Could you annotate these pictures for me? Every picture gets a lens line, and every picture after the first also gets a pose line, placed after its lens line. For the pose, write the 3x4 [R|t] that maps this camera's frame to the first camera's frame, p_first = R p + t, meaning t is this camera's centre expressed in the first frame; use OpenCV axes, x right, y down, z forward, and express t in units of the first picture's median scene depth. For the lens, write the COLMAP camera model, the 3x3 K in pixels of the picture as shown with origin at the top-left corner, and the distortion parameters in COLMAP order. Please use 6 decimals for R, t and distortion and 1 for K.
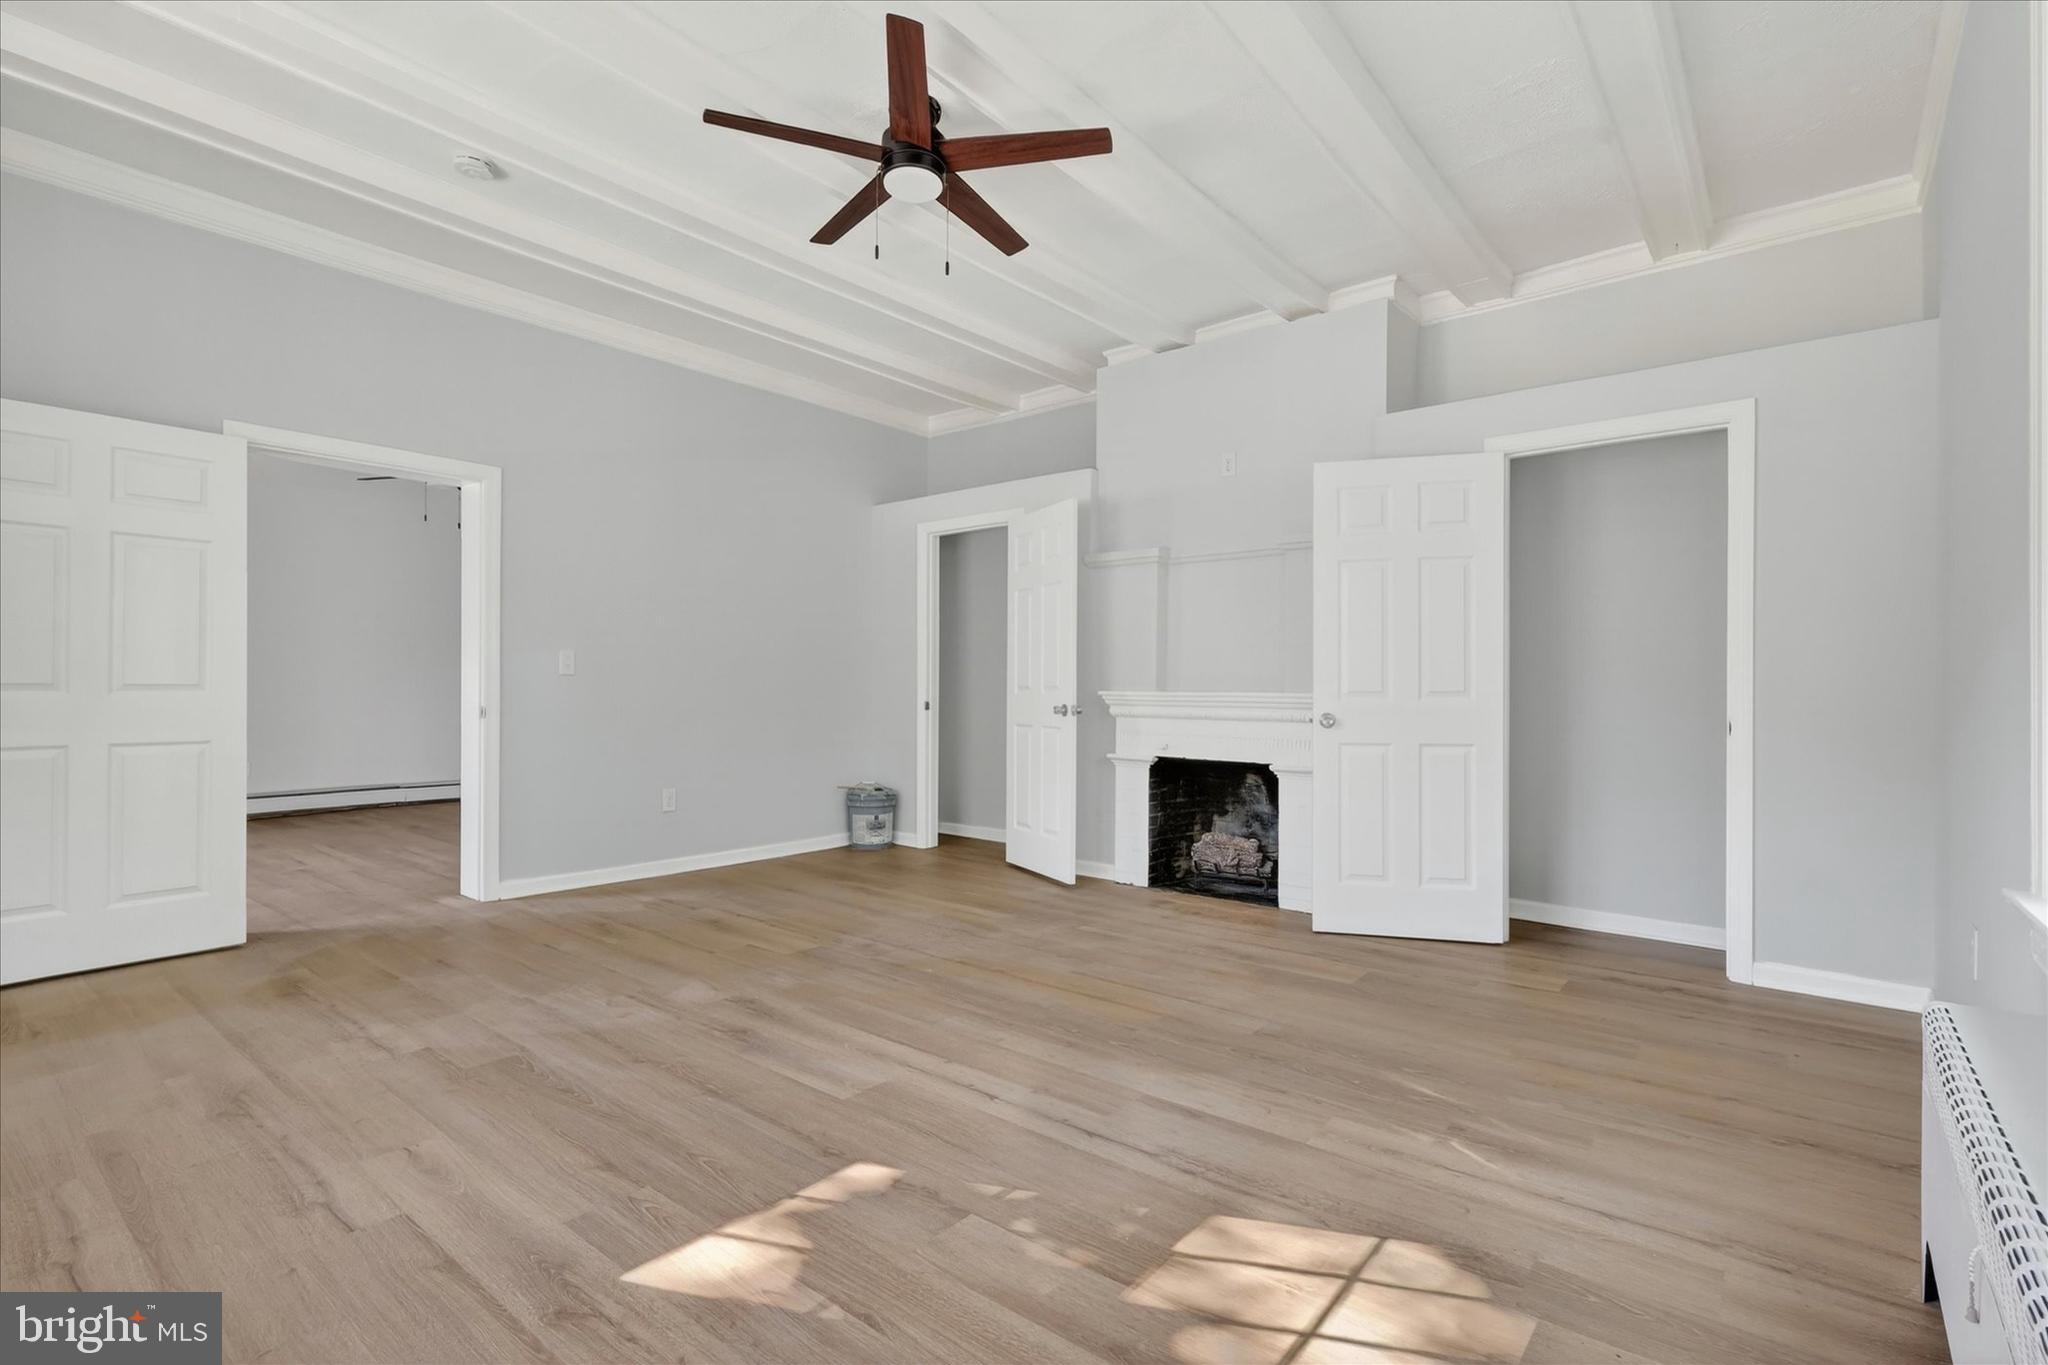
lens RADIAL K [[941.1, 0, 1024.0], [0, 941.1, 682.5], [0, 0, 1]] dist [-0.000348, 0.000792]
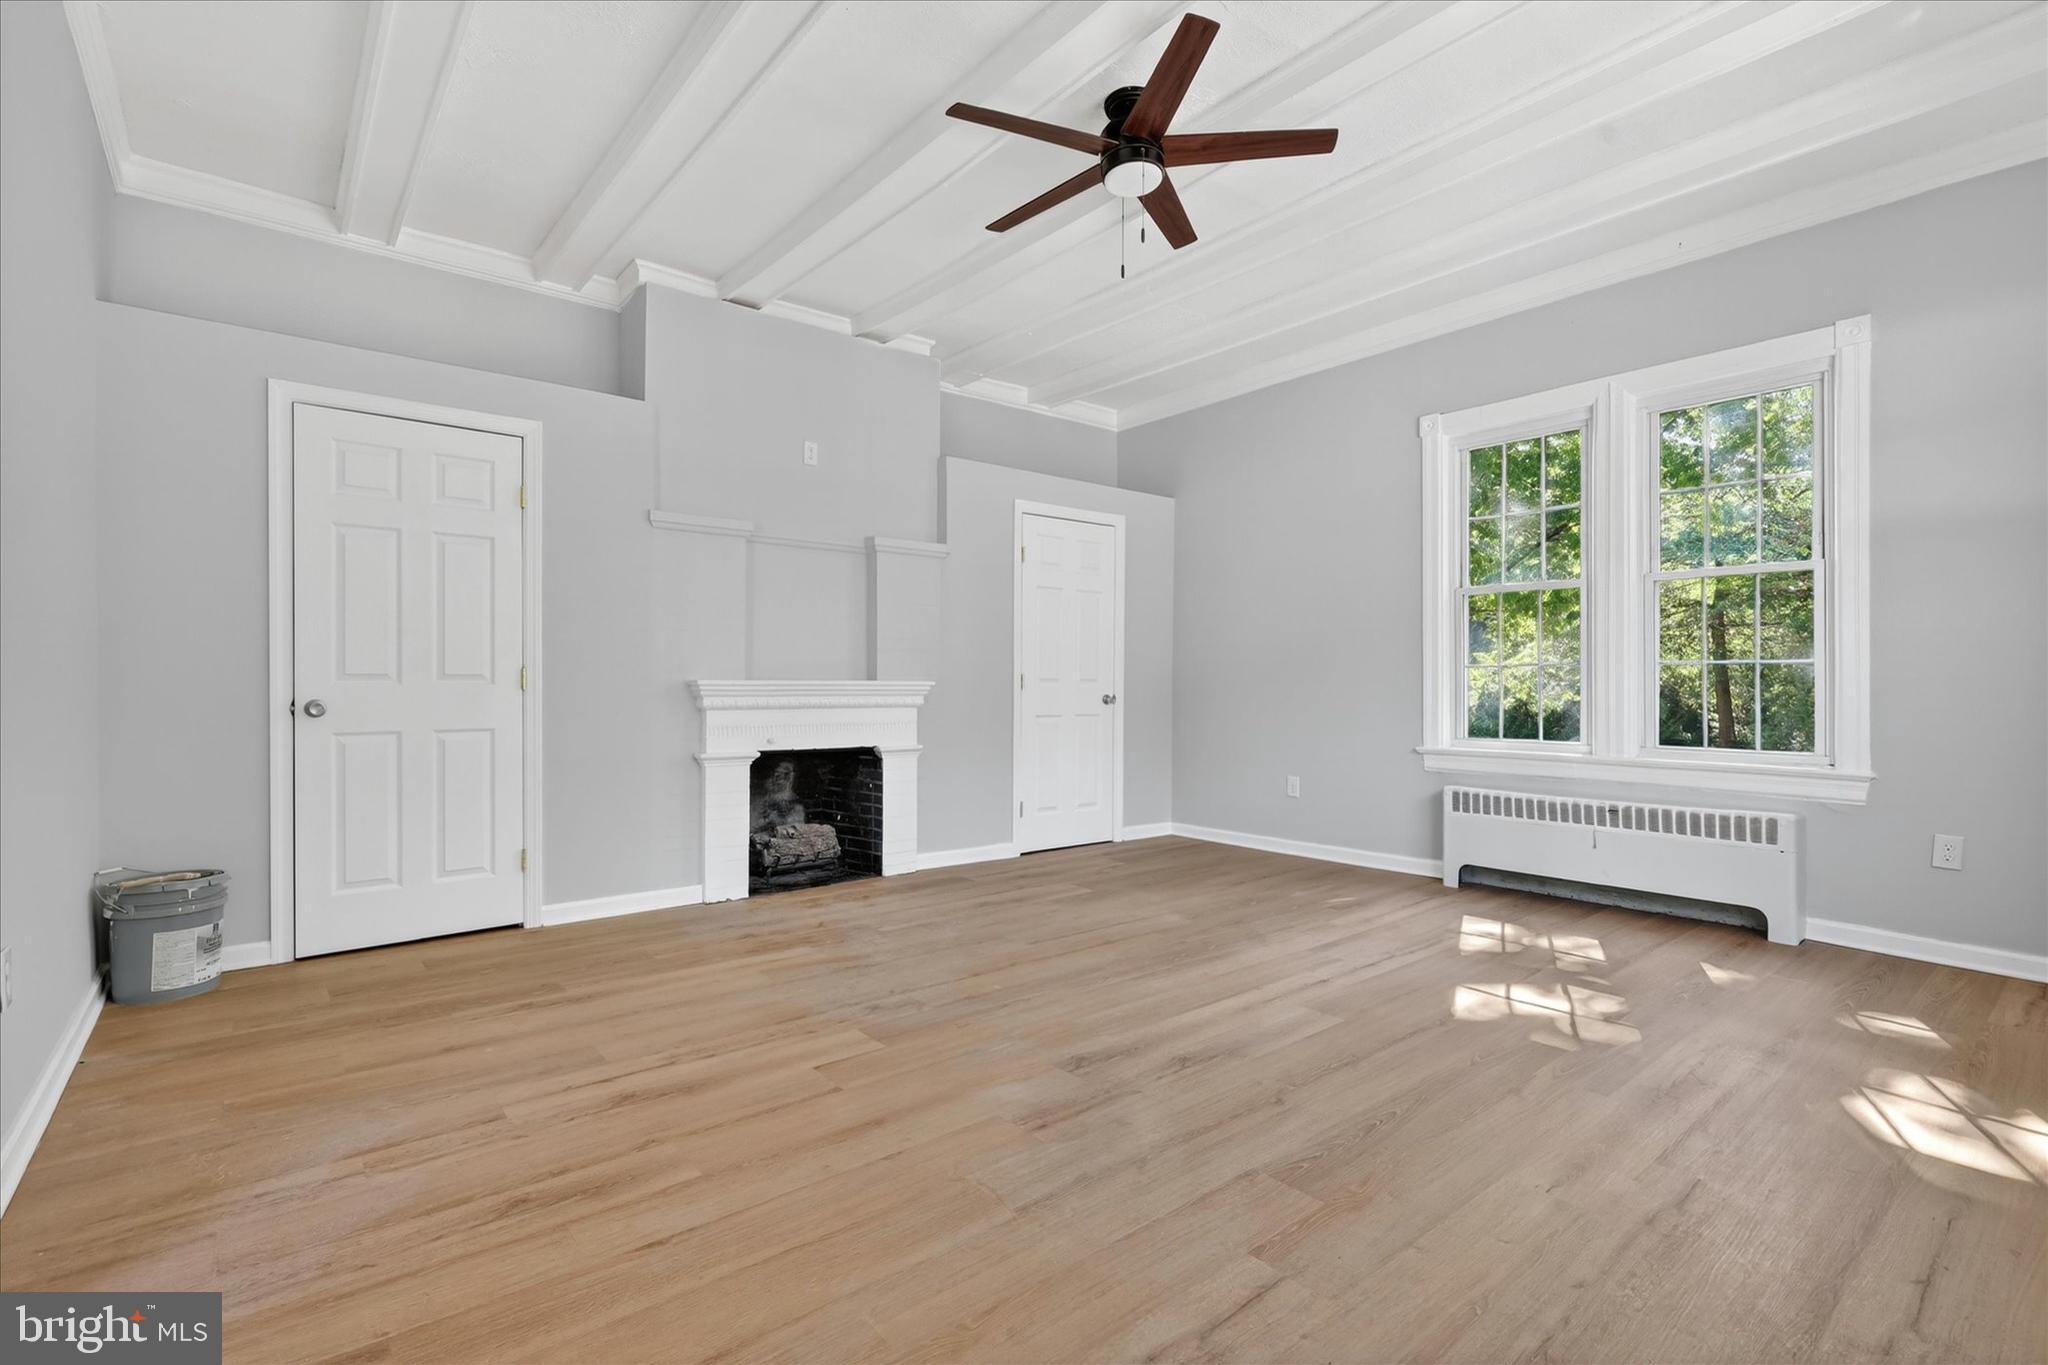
lens RADIAL K [[941.1, 0, 1024.0], [0, 941.1, 682.5], [0, 0, 1]] dist [-0.000348, 0.000792]
pose [[0.197787, -0.006616, 0.980223, -1.142217], [-0.008855, 0.999924, 0.008536, 0.003046], [-0.980205, -0.010368, 0.197714, 0.920097]]
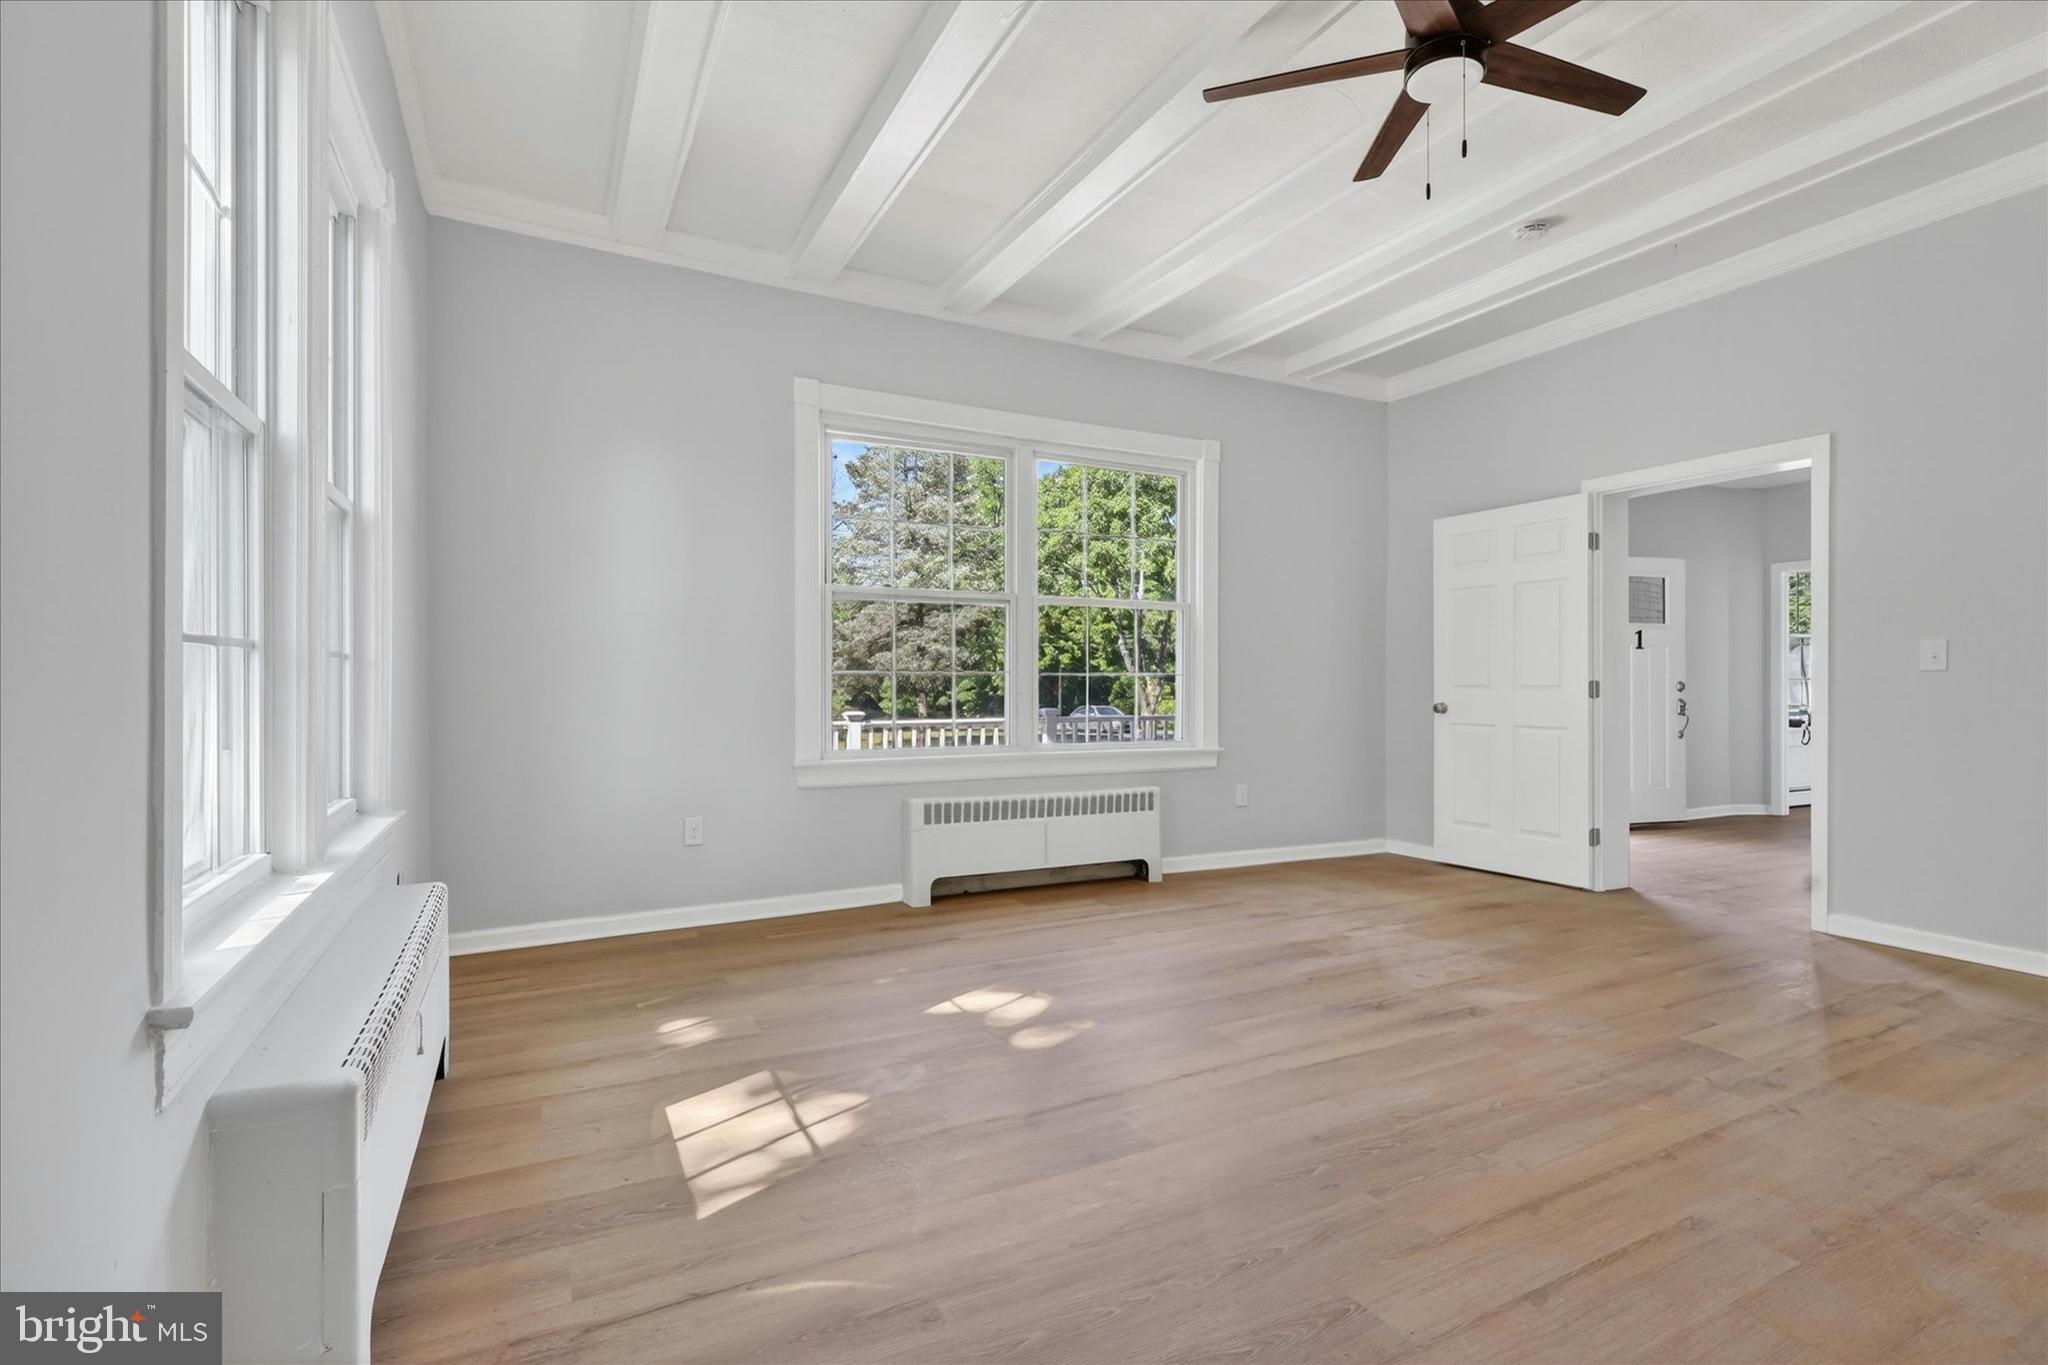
lens RADIAL K [[941.1, 0, 1024.0], [0, 941.1, 682.5], [0, 0, 1]] dist [-0.000348, 0.000792]
pose [[-0.392568, -0.006058, -0.919703, 0.796363], [0.004525, 0.999953, -0.008518, 0.007944], [0.919712, -0.007506, -0.392523, 0.990939]]
